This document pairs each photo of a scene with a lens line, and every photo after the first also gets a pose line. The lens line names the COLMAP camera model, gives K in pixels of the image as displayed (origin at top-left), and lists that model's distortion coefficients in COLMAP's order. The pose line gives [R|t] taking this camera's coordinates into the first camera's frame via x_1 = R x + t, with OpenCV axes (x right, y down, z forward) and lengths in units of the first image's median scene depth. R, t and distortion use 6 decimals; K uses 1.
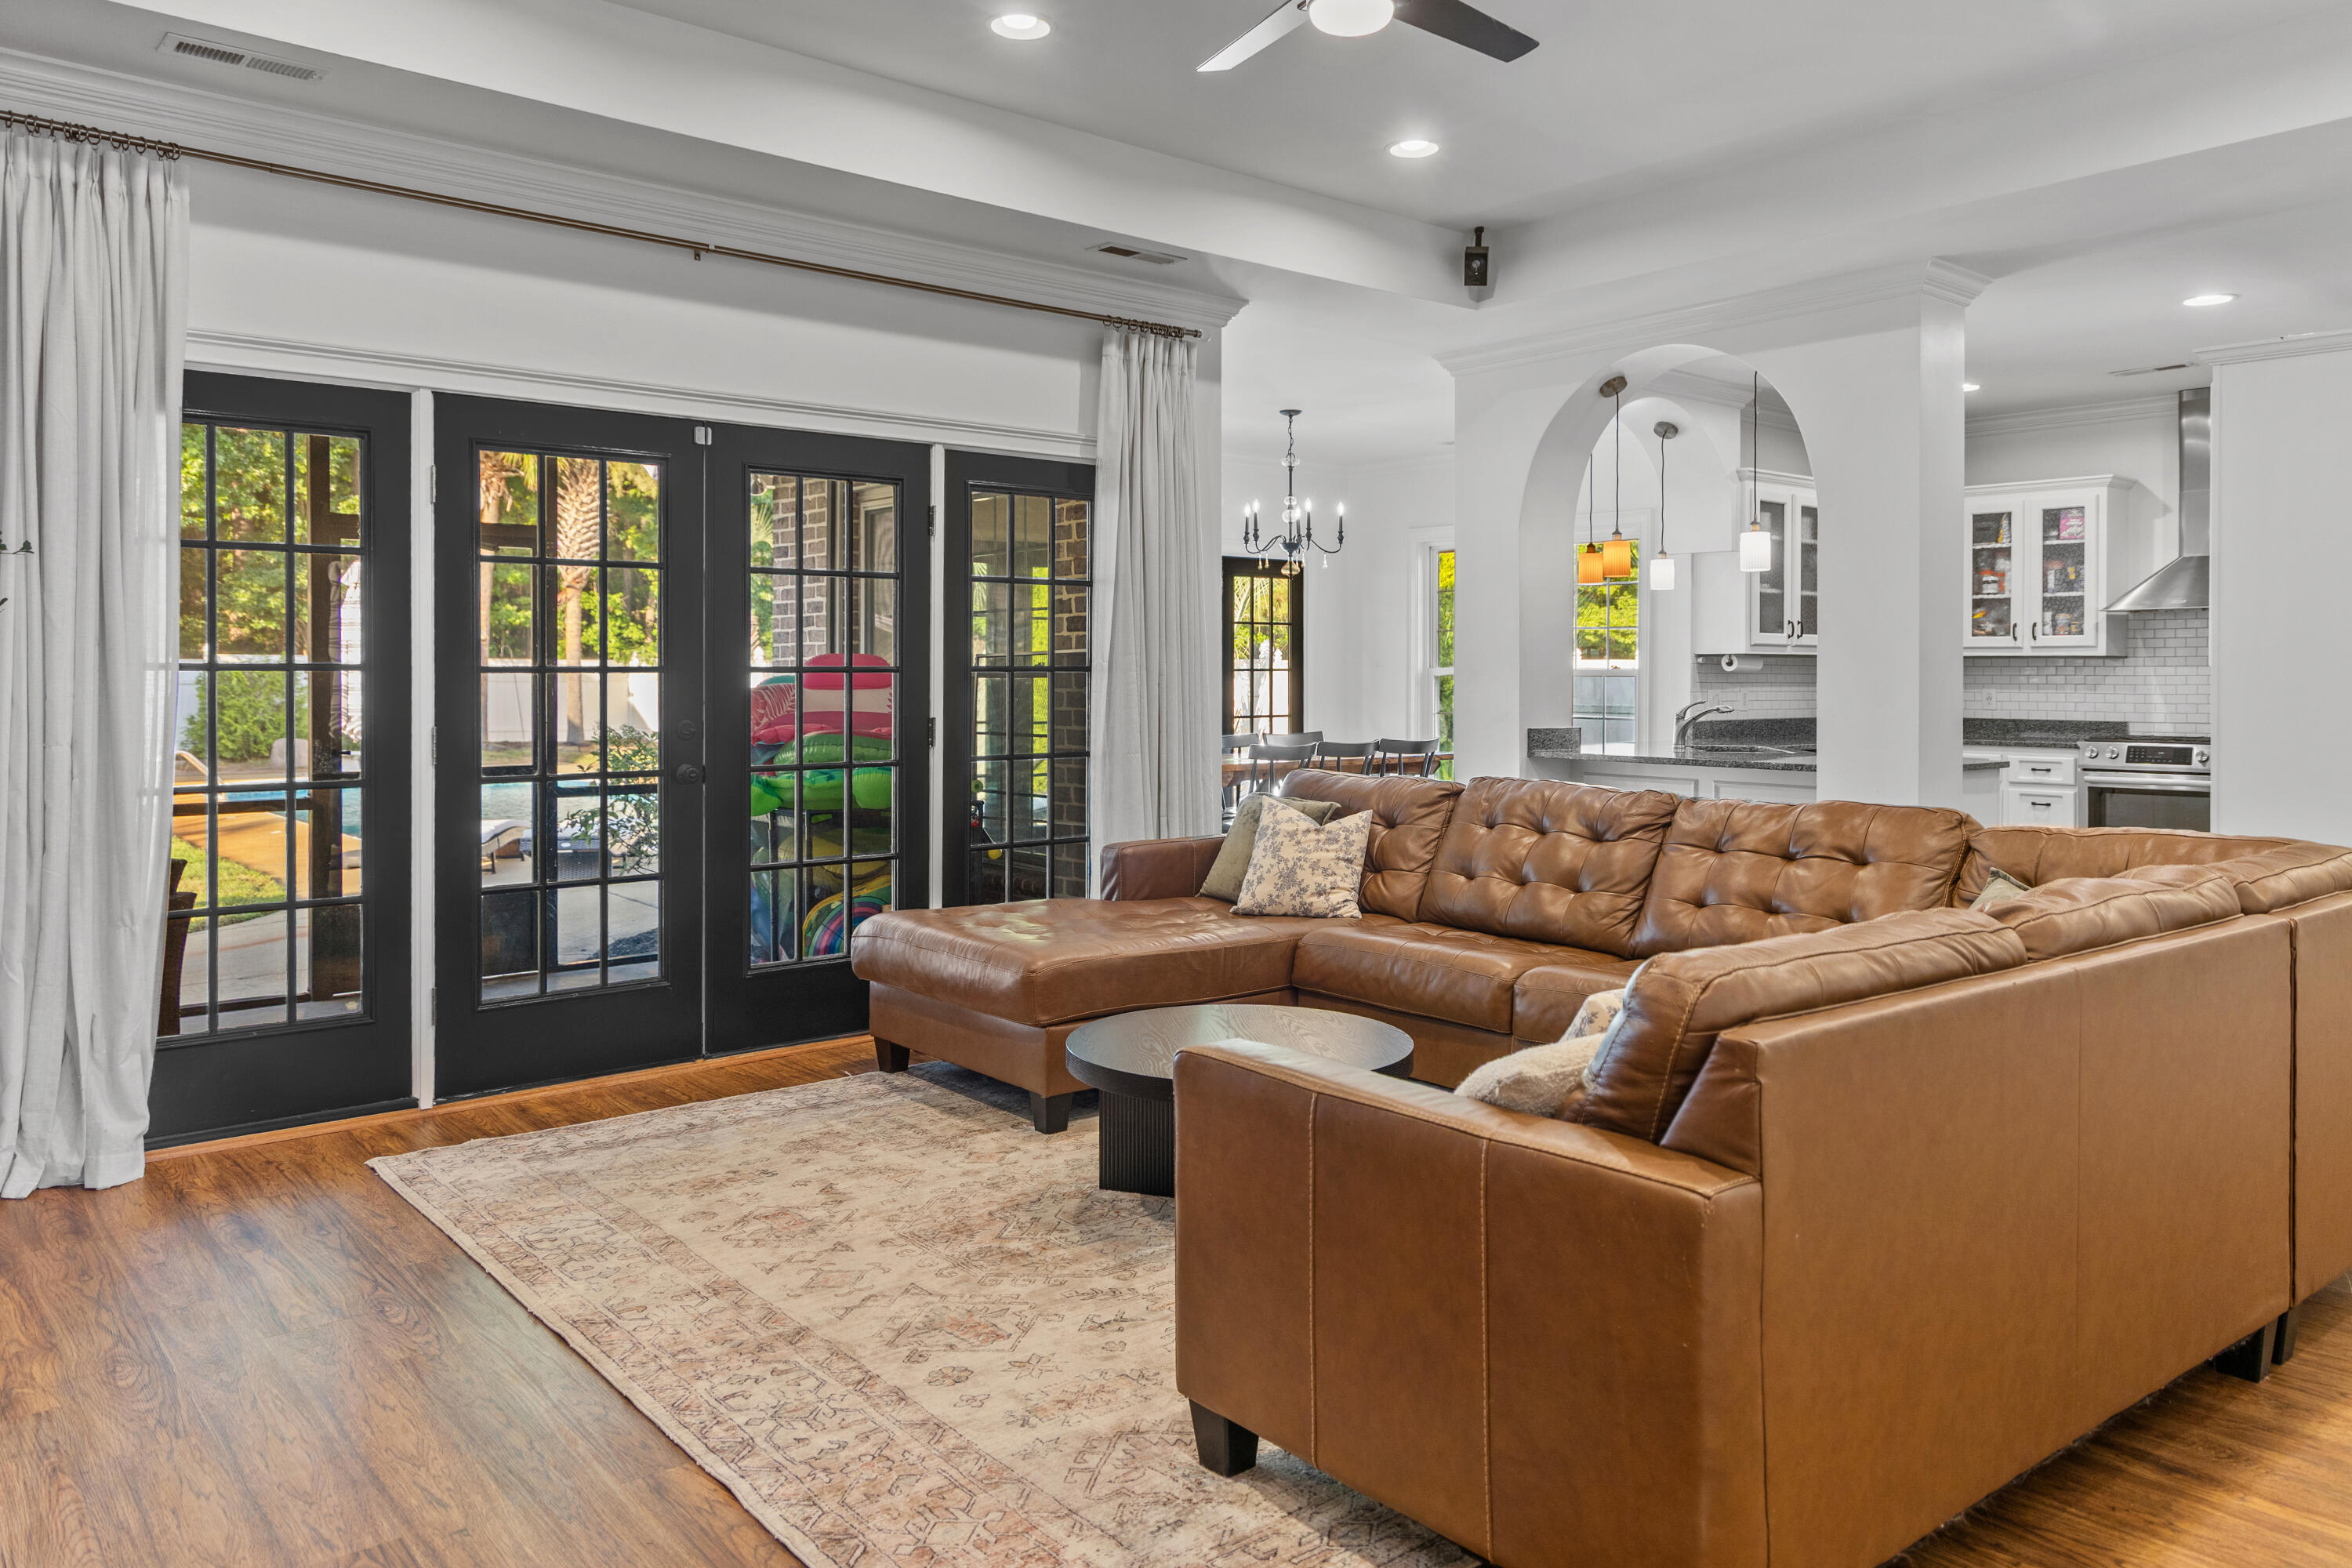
lens RADIAL K [[1631.0, 0, 1184.5], [0, 1631.0, 671.6], [0, 0, 1]] dist [0.012957, -0.006736]
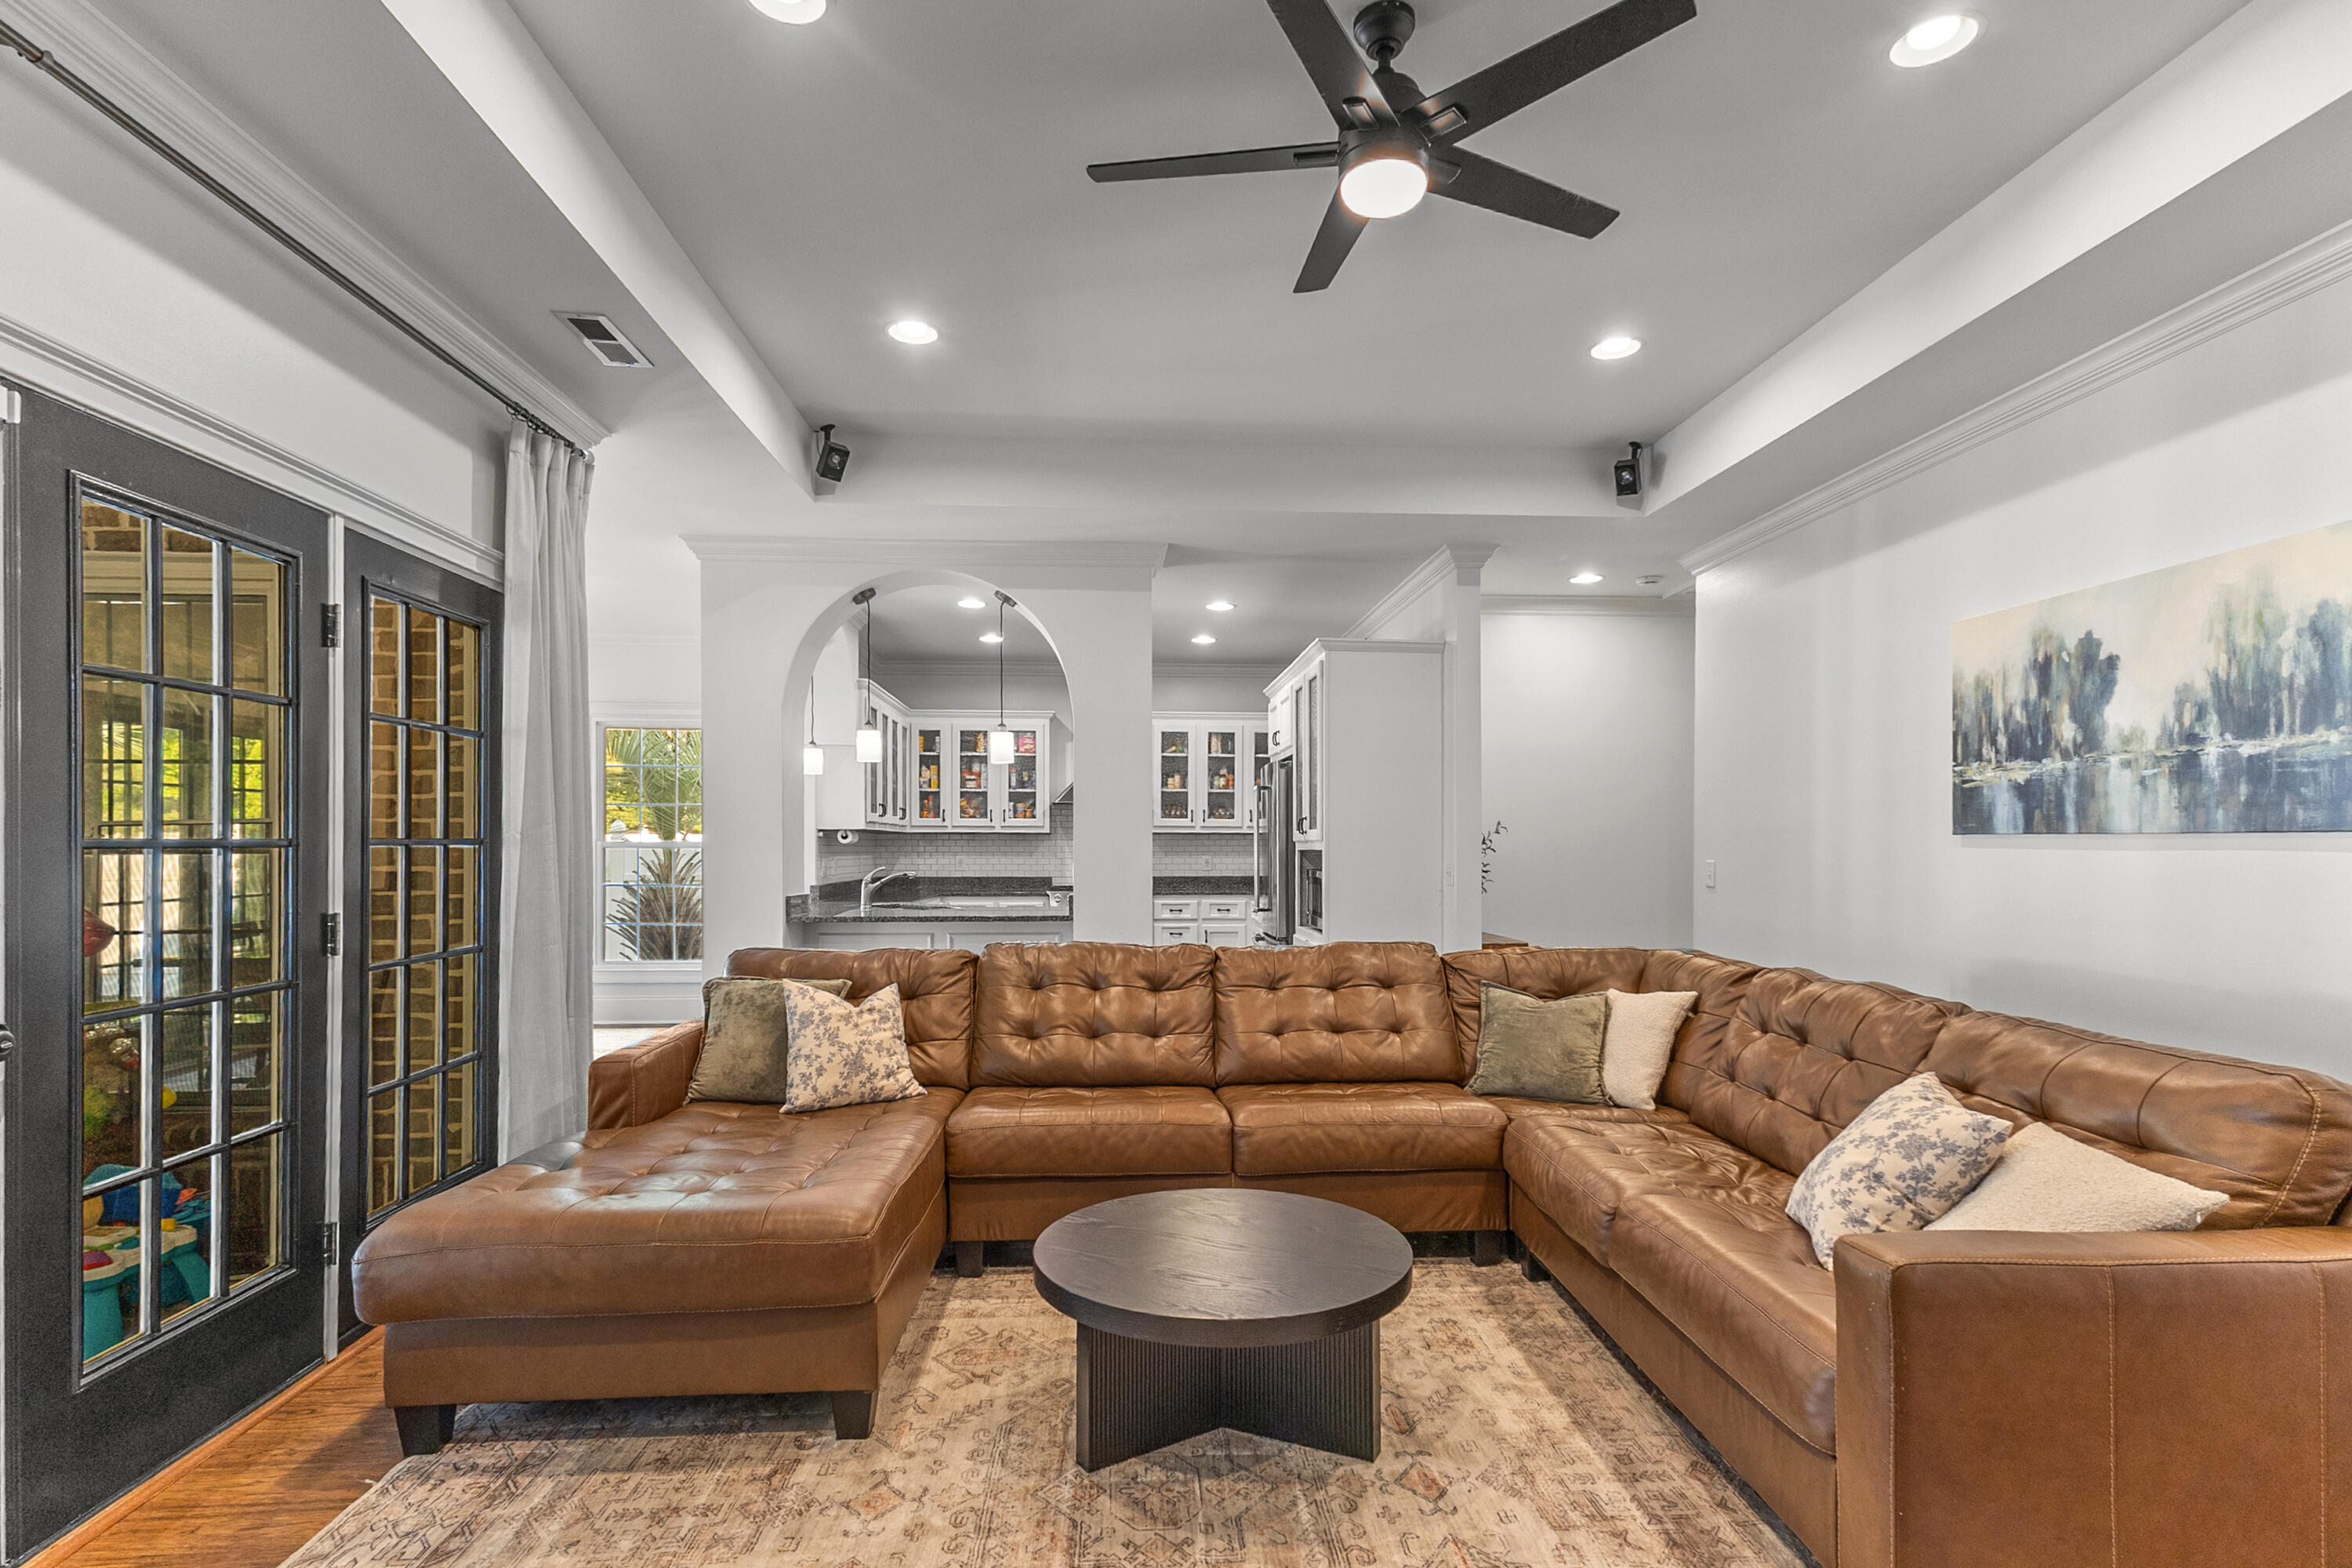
lens RADIAL K [[1179.7, 0, 1194.8], [0, 1179.7, 832.3], [0, 0, 1]] dist [0.017978, 0.000136]
pose [[0.592201, 0.006973, 0.805760, -0.374172], [0.000943, 0.999956, -0.009346, -0.000250], [-0.805790, 0.006295, 0.592169, 0.446886]]
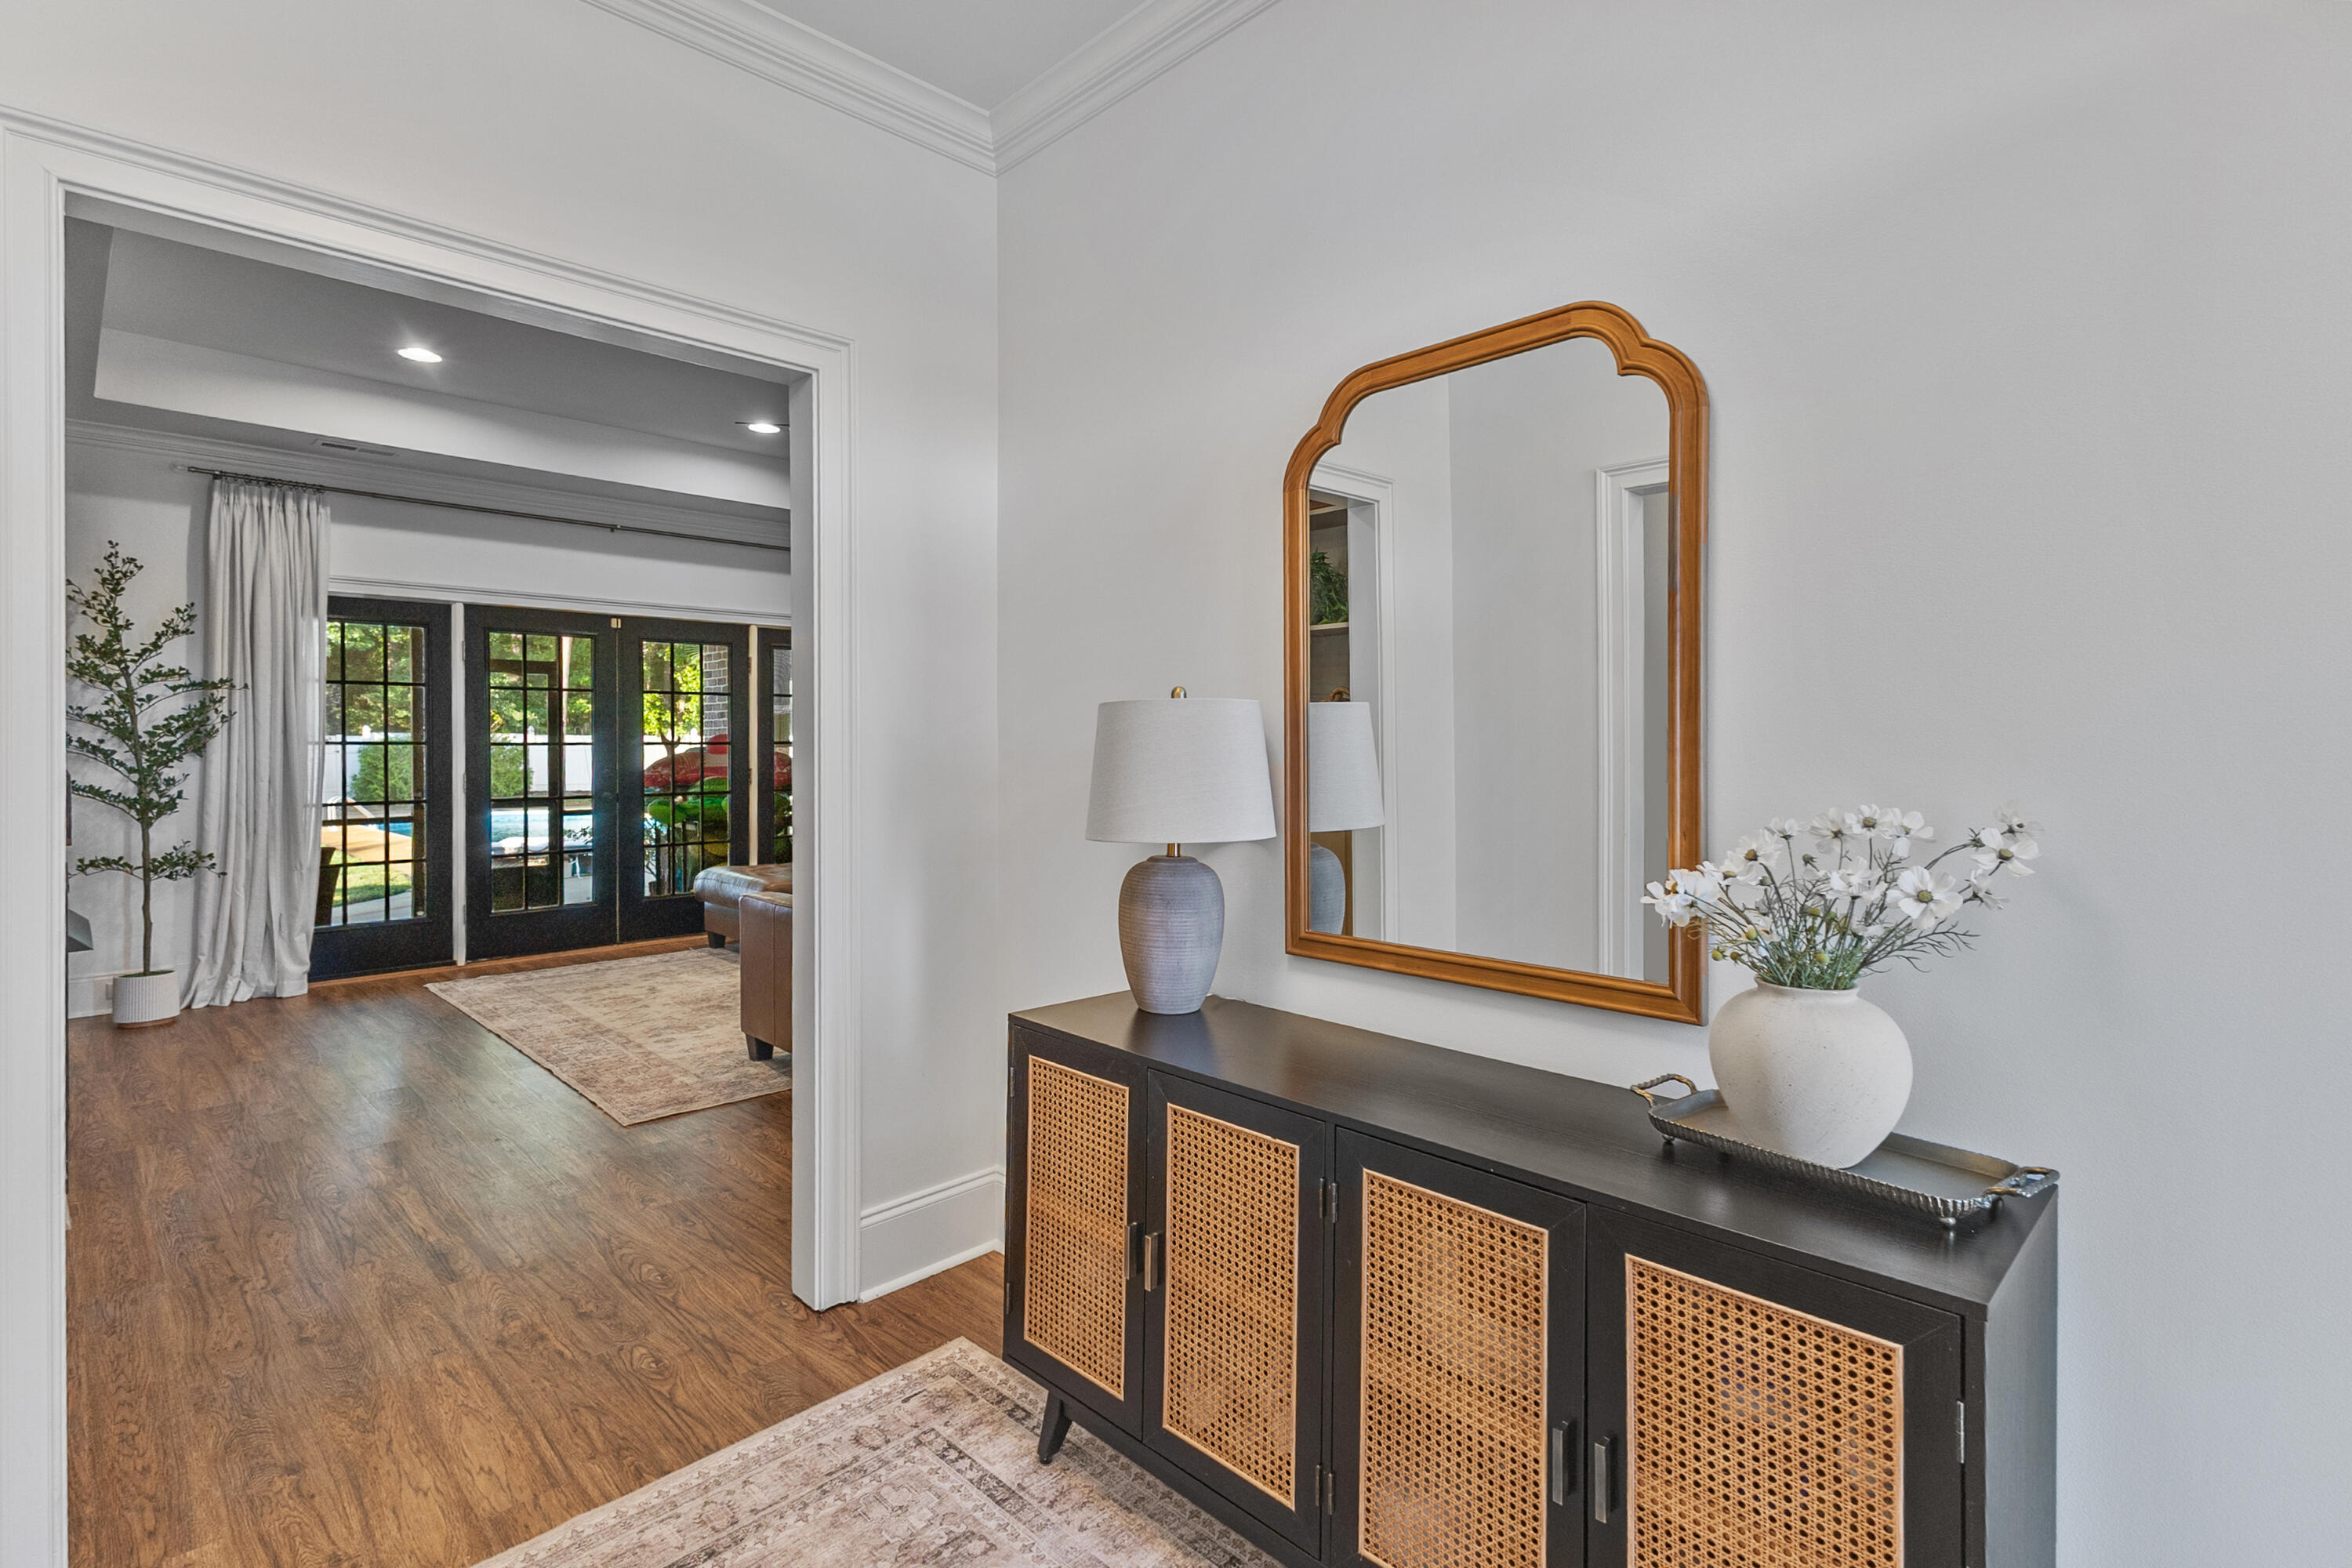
lens RADIAL K [[1097.0, 0, 1158.5], [0, 1097.0, 742.2], [0, 0, 1]] dist [0.019736, -0.005374]
pose [[0.996793, -0.002680, 0.079983, 0.240070], [0.002664, 0.999996, 0.000308, -0.001369], [-0.079983, -0.000093, 0.996796, -0.354391]]
